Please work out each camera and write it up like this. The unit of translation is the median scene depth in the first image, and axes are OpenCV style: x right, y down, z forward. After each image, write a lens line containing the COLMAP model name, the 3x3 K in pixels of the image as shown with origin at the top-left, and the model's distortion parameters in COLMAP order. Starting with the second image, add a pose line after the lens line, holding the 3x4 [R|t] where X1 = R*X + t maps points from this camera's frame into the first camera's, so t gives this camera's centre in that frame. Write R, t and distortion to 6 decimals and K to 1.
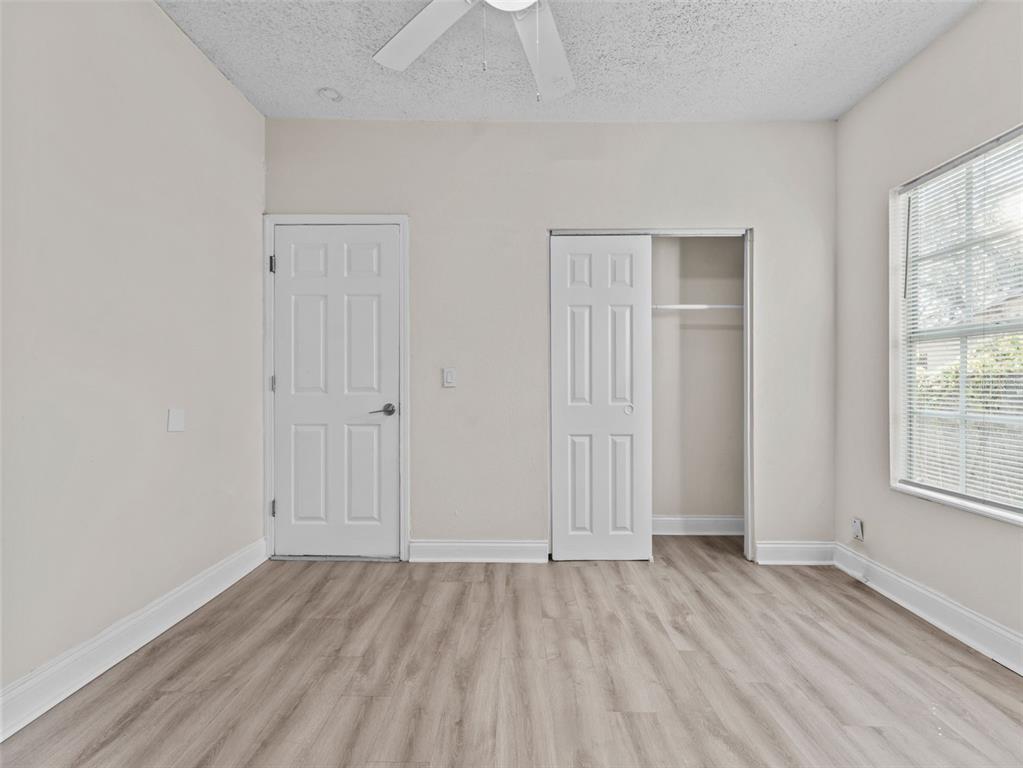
lens RADIAL K [[468.7, 0, 518.6], [0, 468.7, 383.3], [0, 0, 1]] dist [0.000782, 0.000131]
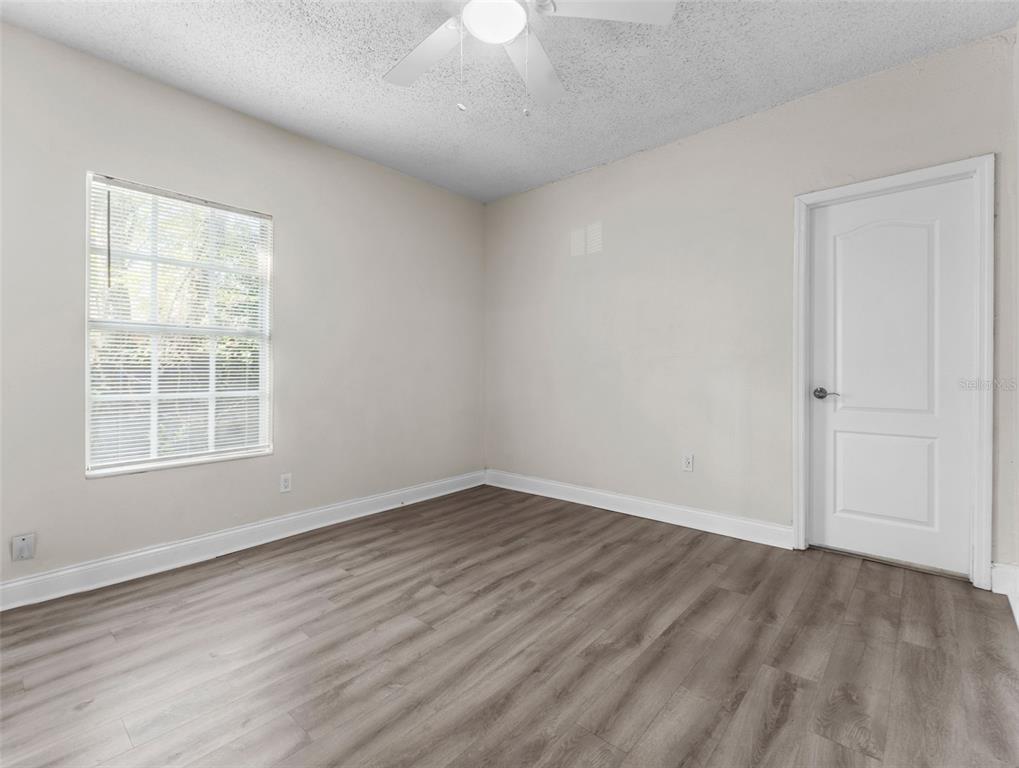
lens RADIAL K [[465.0, 0, 505.9], [0, 465.0, 370.3], [0, 0, 1]] dist [0.002670, 0.000030]
pose [[-0.740844, -0.004899, 0.671659, -0.484286], [-0.000866, 0.999980, 0.006340, -0.006499], [-0.671677, 0.004115, -0.740833, 1.105434]]
